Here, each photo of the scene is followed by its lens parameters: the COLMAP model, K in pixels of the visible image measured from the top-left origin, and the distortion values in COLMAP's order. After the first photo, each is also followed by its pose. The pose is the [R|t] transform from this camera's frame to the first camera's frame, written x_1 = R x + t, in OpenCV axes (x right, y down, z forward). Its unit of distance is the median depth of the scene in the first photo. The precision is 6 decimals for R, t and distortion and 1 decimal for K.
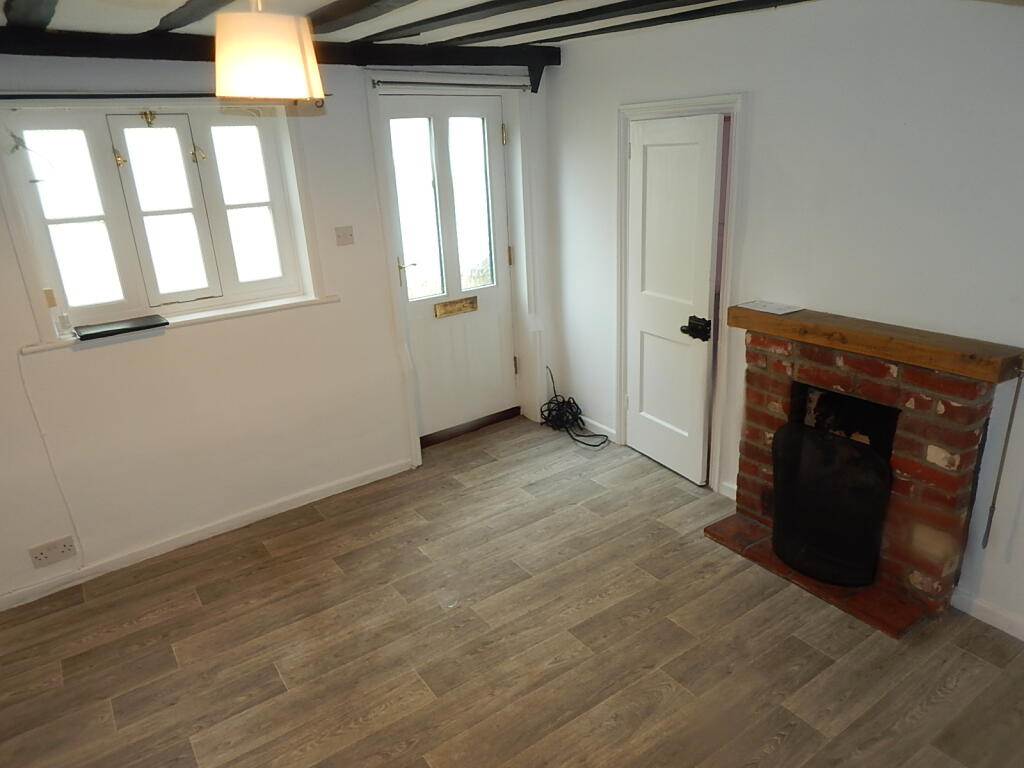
lens RADIAL K [[691.1, 0, 513.2], [0, 691.1, 385.3], [0, 0, 1]] dist [-0.006907, -0.005077]
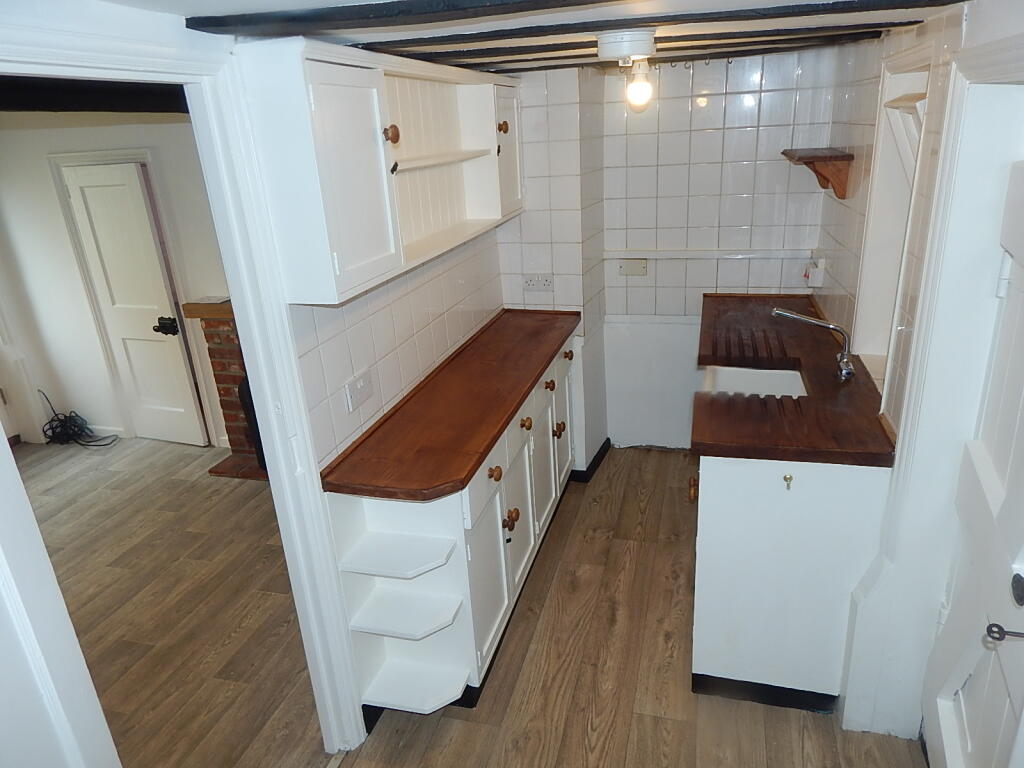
lens RADIAL K [[691.1, 0, 540.9], [0, 691.1, 385.5], [0, 0, 1]] dist [-0.006907, -0.005077]
pose [[0.761844, -0.222540, 0.608333, -0.006861], [0.231818, 0.970602, 0.064750, 0.107935], [-0.604859, 0.091693, 0.791036, -0.441503]]
